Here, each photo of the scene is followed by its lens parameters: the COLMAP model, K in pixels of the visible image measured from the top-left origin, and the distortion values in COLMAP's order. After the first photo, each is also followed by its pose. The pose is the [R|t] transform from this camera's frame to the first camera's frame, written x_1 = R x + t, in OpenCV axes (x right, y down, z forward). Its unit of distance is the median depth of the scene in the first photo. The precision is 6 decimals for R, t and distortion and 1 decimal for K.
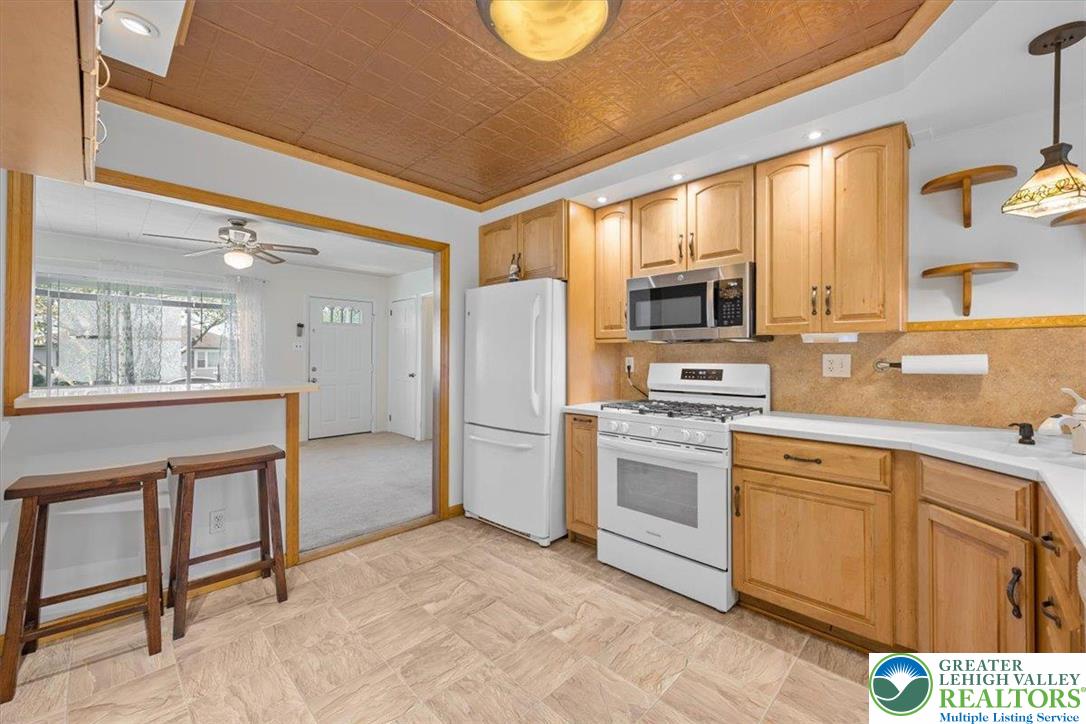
lens RADIAL K [[434.1, 0, 540.5], [0, 434.1, 352.5], [0, 0, 1]] dist [0.000053, 0.000293]
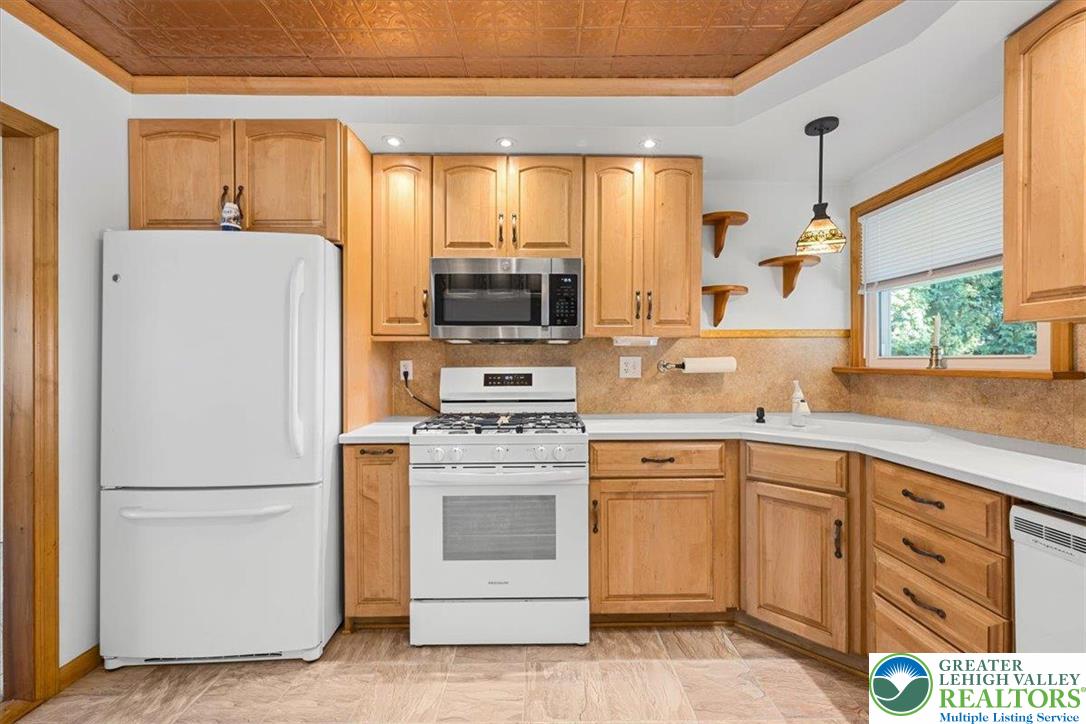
lens RADIAL K [[437.7, 0, 542.3], [0, 437.7, 361.0], [0, 0, 1]] dist [-0.000046, 0.000158]
pose [[0.706861, -0.003824, 0.707343, -0.234293], [-0.002747, 0.999963, 0.008150, 0.005879], [-0.707348, -0.007704, 0.706824, 0.362444]]
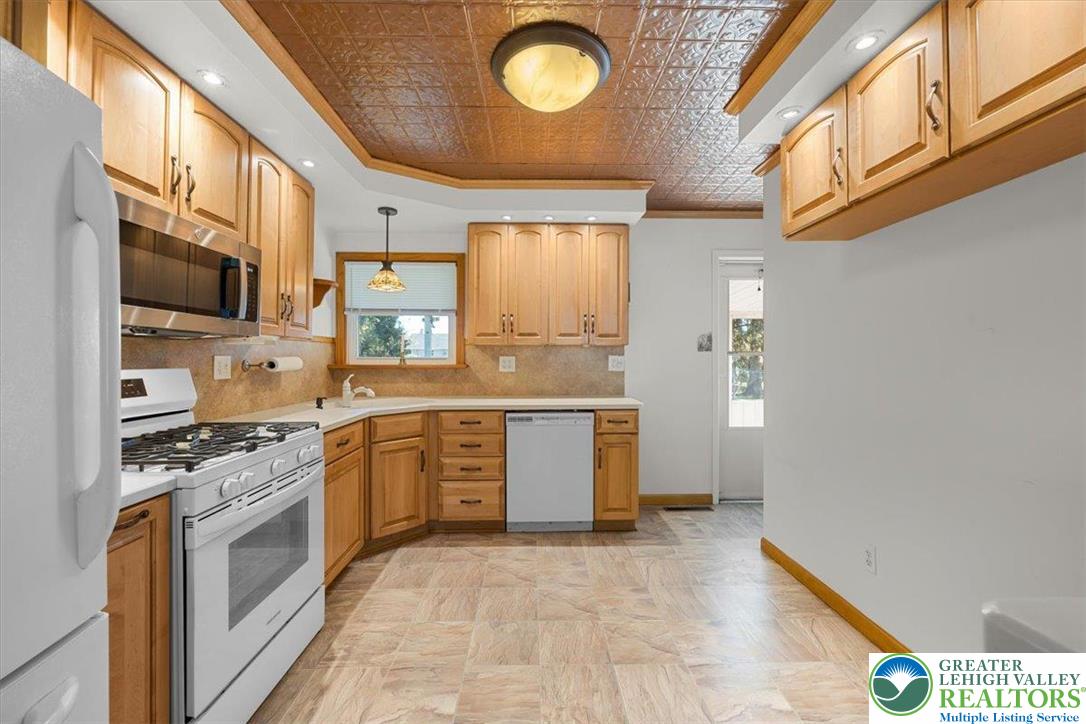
lens RADIAL K [[437.7, 0, 542.3], [0, 437.7, 361.0], [0, 0, 1]] dist [-0.000046, 0.000158]
pose [[-0.718792, -0.006577, 0.695194, -0.497207], [-0.009110, 0.999959, 0.000041, 0.008587], [-0.695165, -0.006303, -0.718822, 1.145547]]
